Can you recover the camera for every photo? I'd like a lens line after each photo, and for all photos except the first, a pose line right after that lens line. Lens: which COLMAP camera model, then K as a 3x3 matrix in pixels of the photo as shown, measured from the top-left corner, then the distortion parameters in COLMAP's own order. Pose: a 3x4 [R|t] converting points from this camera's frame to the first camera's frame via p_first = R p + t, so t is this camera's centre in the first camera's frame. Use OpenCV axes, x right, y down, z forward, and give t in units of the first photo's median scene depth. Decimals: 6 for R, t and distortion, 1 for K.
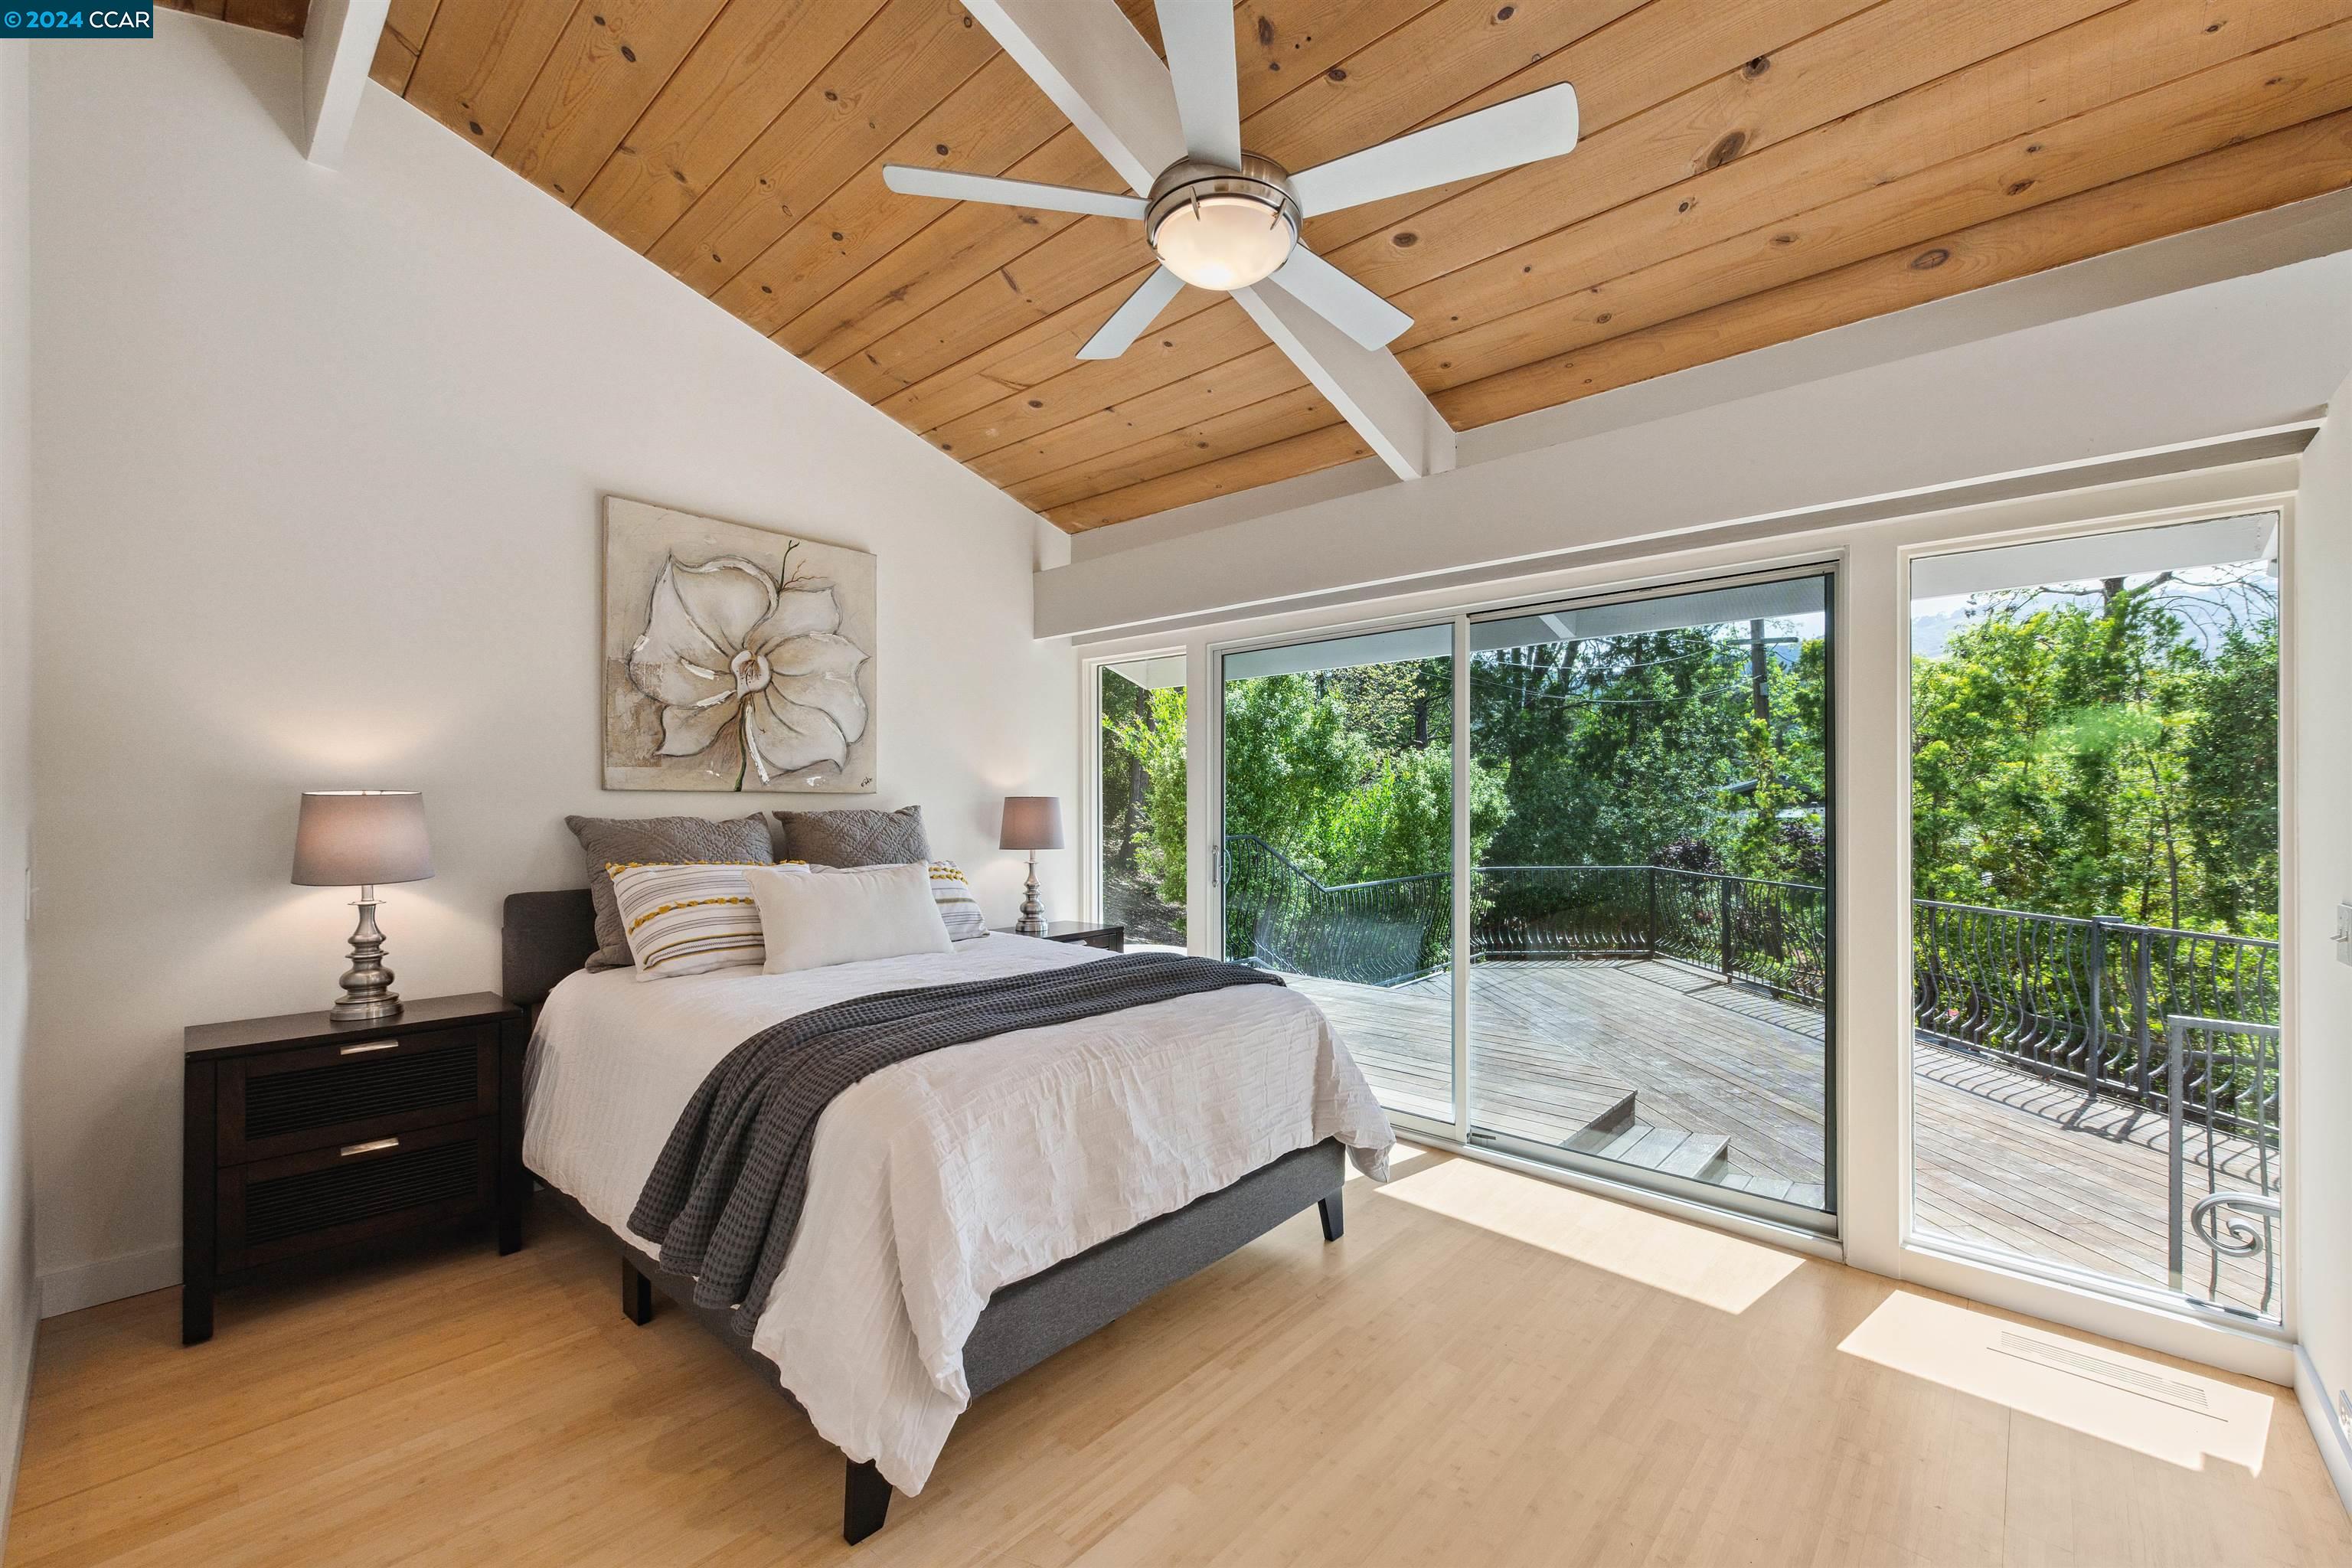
lens RADIAL K [[929.9, 0, 1175.8], [0, 929.9, 800.9], [0, 0, 1]] dist [0.002297, 0.000171]
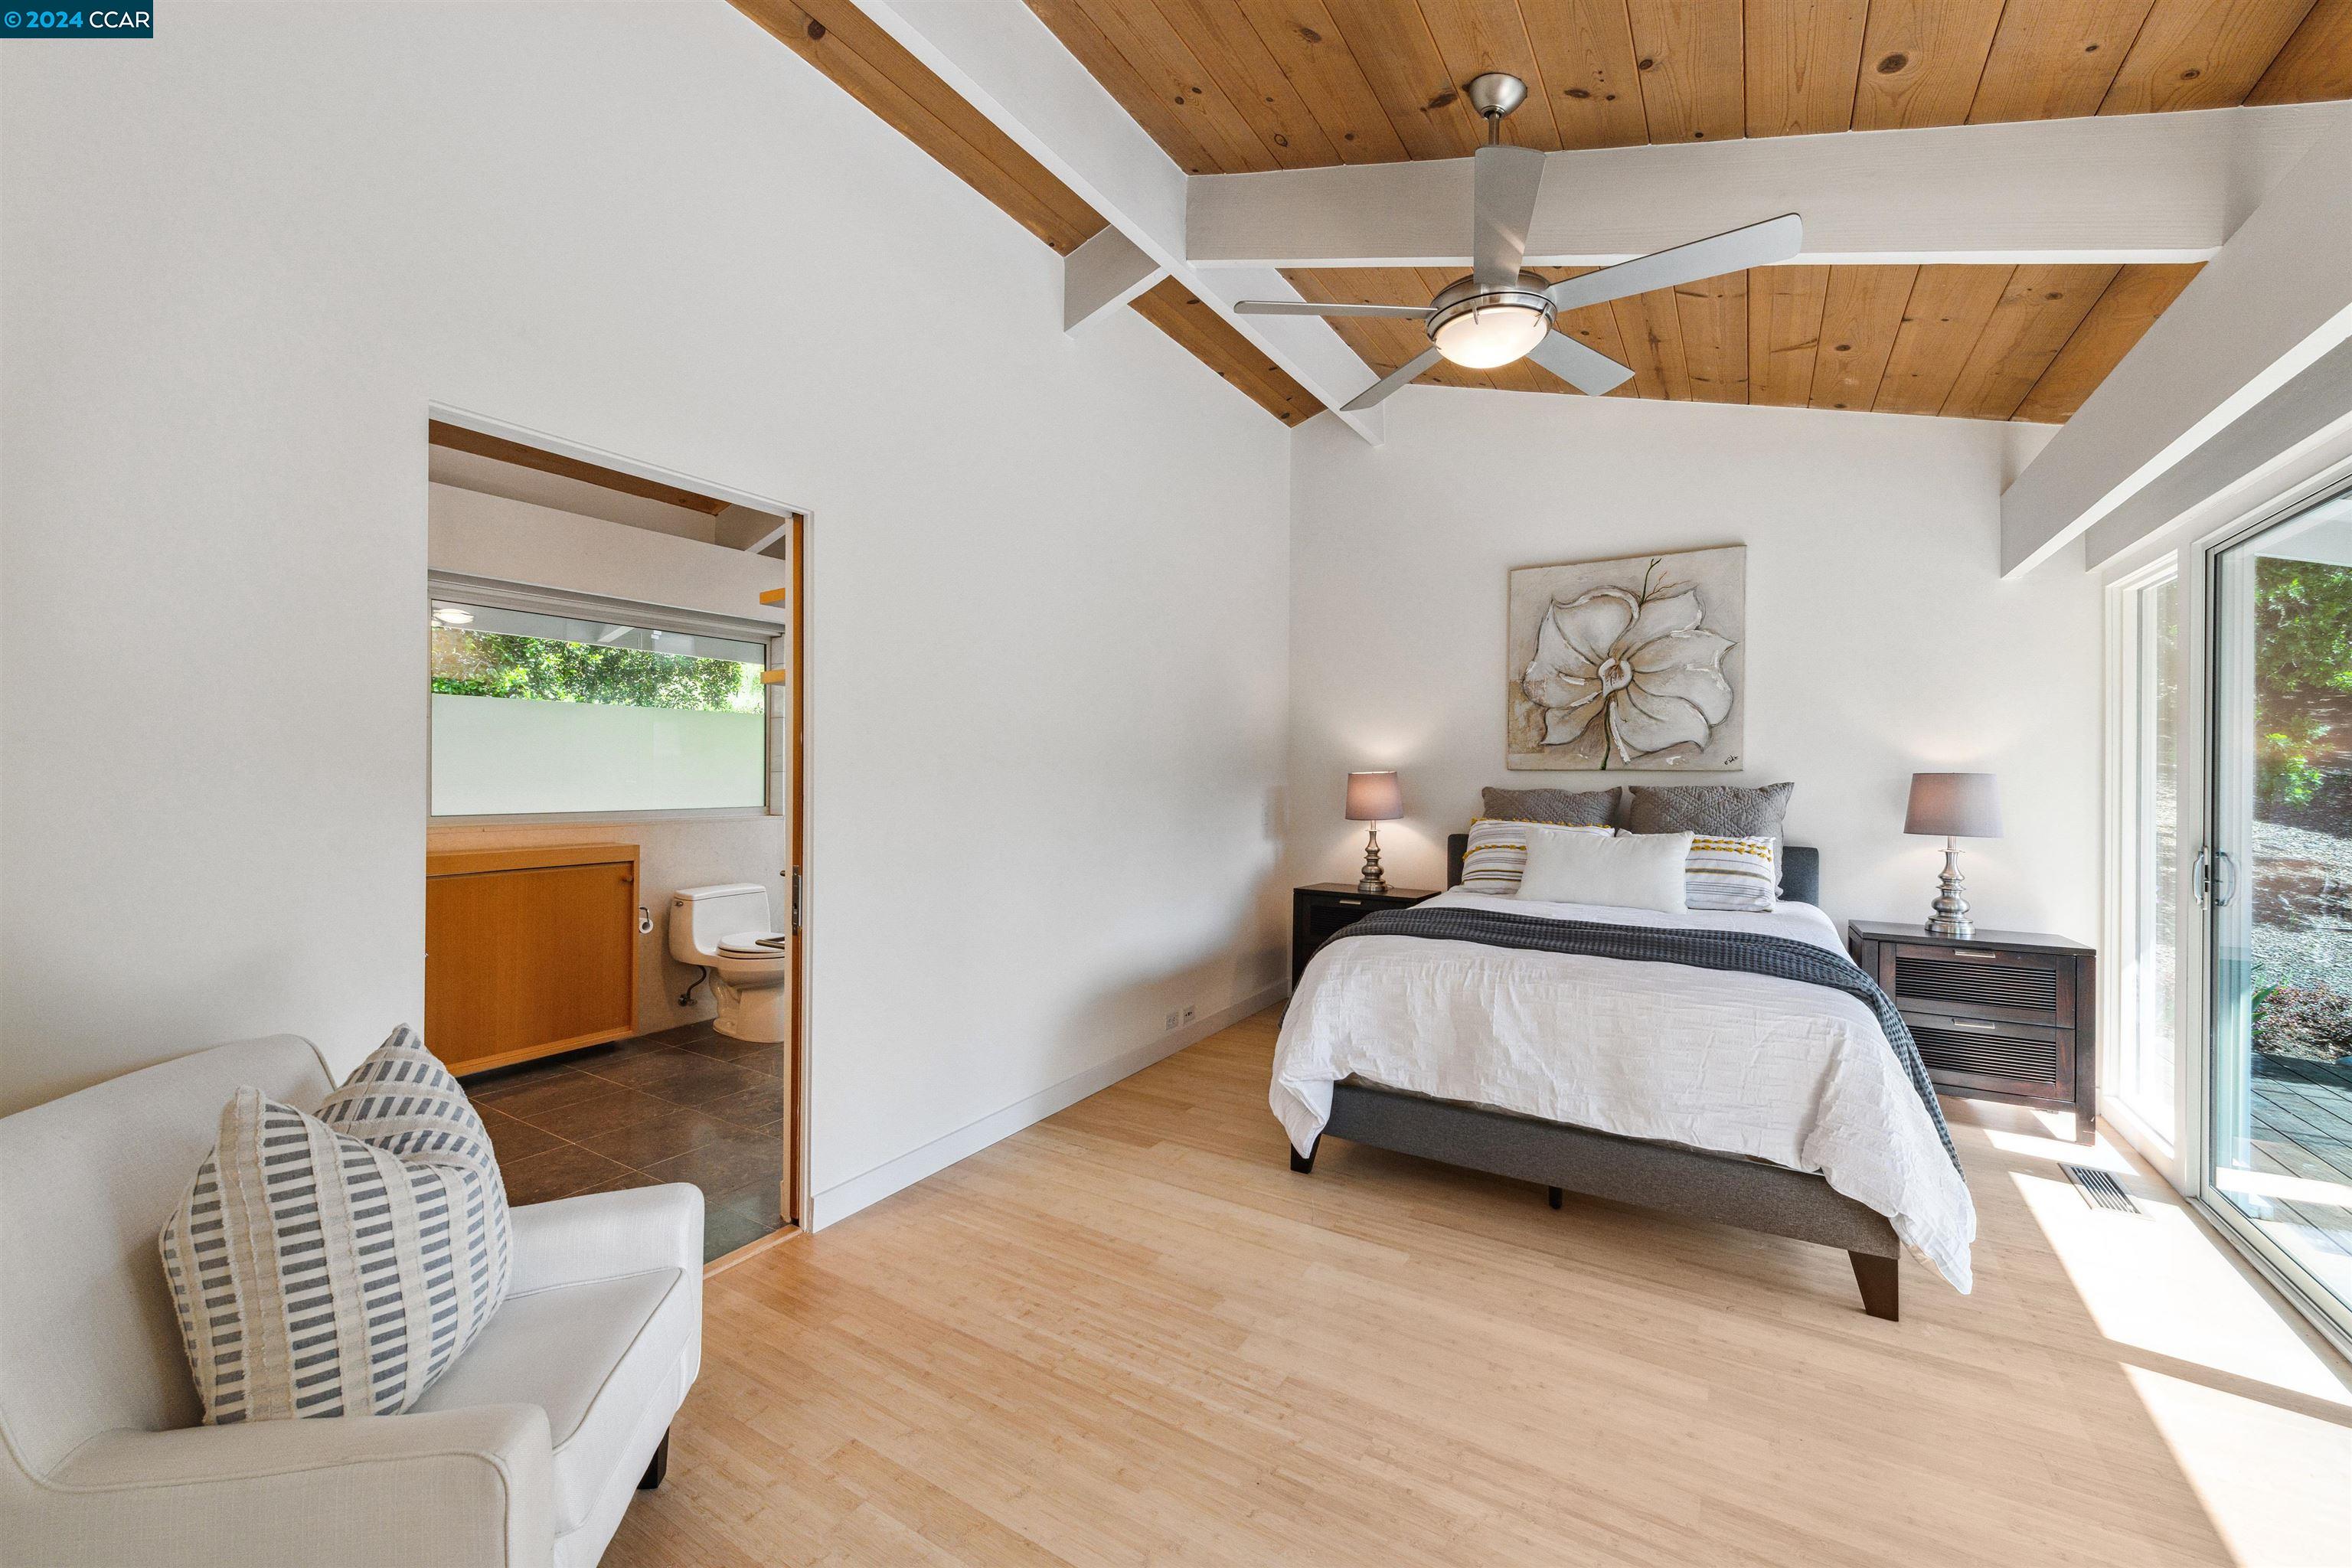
lens RADIAL K [[927.9, 0, 1172.2], [0, 927.9, 766.4], [0, 0, 1]] dist [0.002056, 0.000432]
pose [[0.171961, -0.010829, -0.985044, 0.678853], [-0.002772, 0.999930, -0.011476, 0.001171], [0.985100, 0.004704, 0.171919, 0.198011]]
